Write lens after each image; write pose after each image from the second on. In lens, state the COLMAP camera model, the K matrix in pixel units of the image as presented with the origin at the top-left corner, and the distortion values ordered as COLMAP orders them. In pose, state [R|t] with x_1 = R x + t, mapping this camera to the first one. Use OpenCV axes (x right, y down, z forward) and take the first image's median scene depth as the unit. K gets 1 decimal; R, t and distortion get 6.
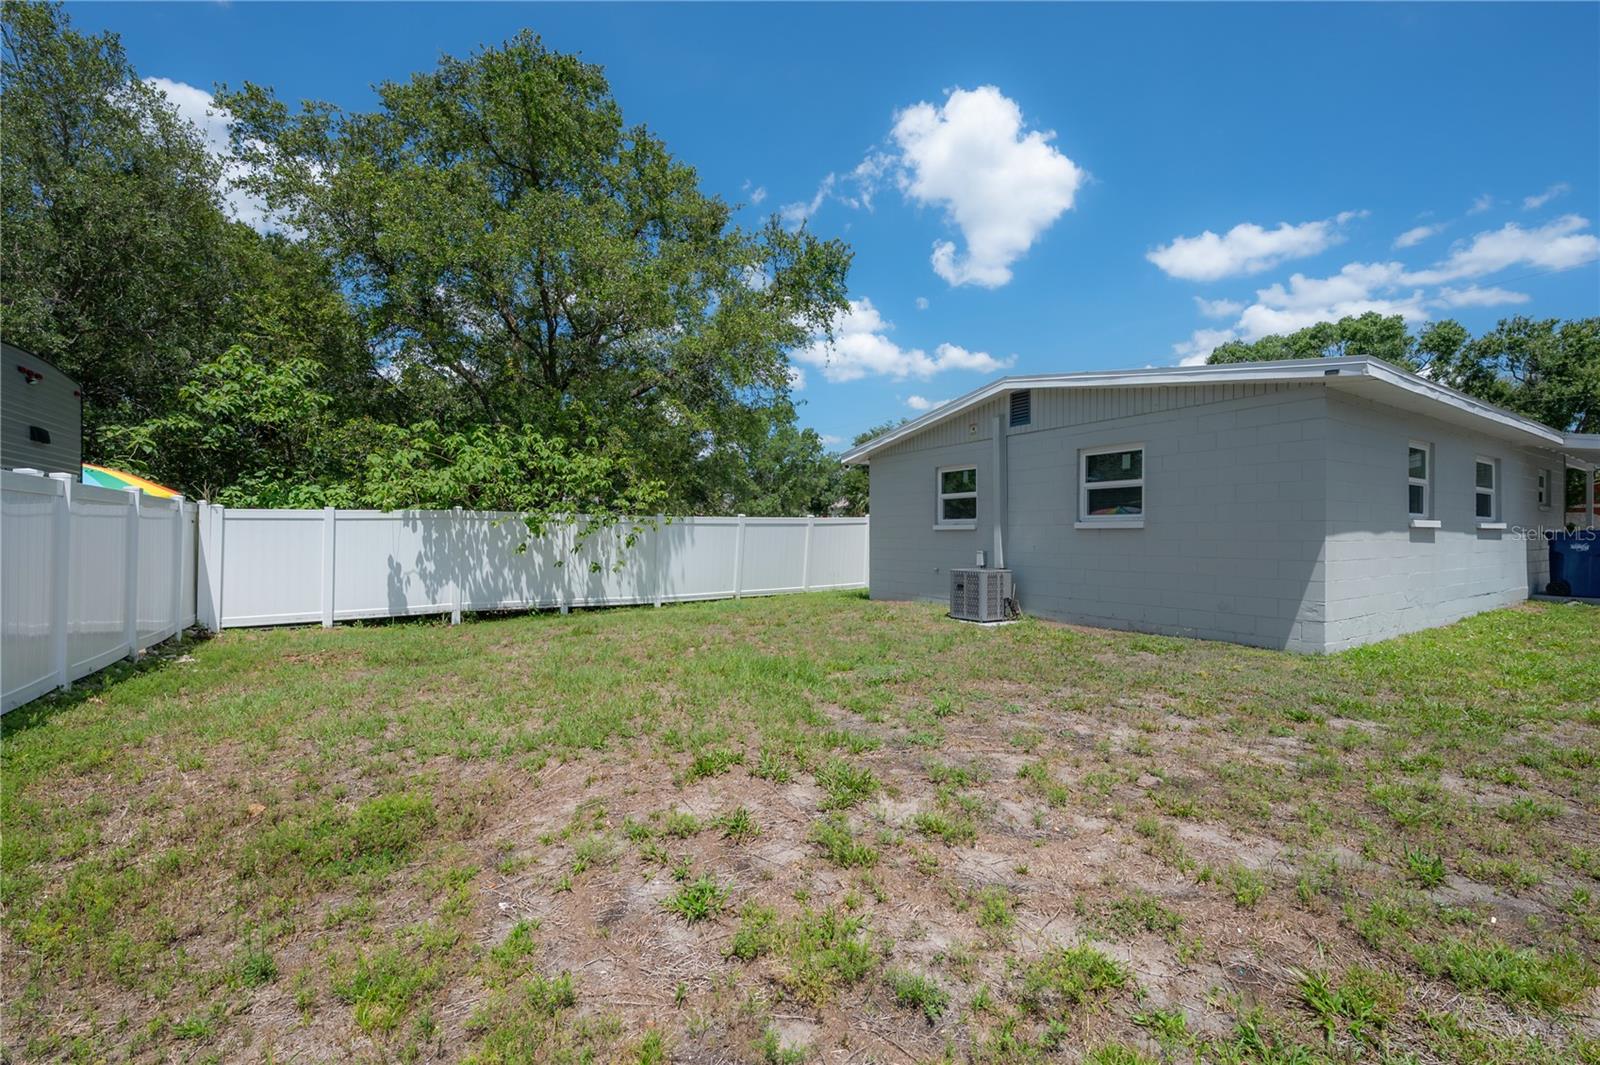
lens RADIAL K [[641.1, 0, 797.0], [0, 641.1, 532.5], [0, 0, 1]] dist [-0.006273, 0.000327]
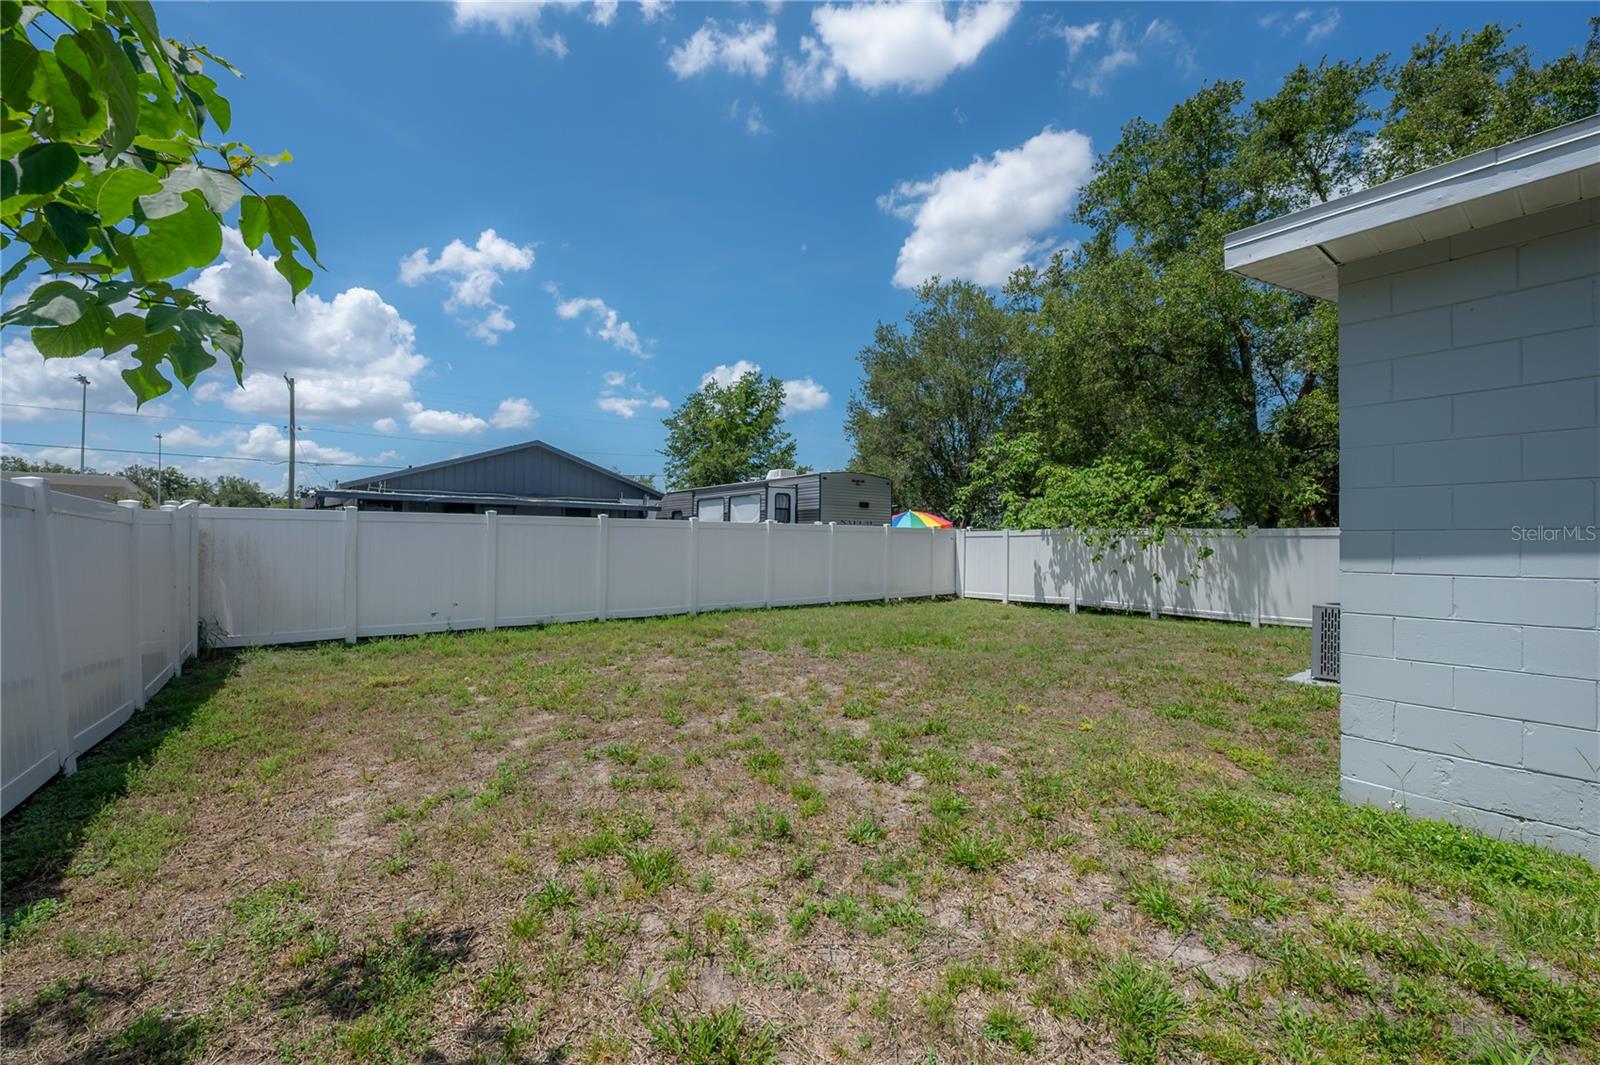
lens RADIAL K [[641.1, 0, 799.2], [0, 641.1, 535.5], [0, 0, 1]] dist [-0.006273, 0.000327]
pose [[0.103056, -0.006273, -0.994656, 0.722918], [0.002539, 0.999979, -0.006044, -0.012921], [0.994672, -0.001902, 0.103069, 0.288142]]
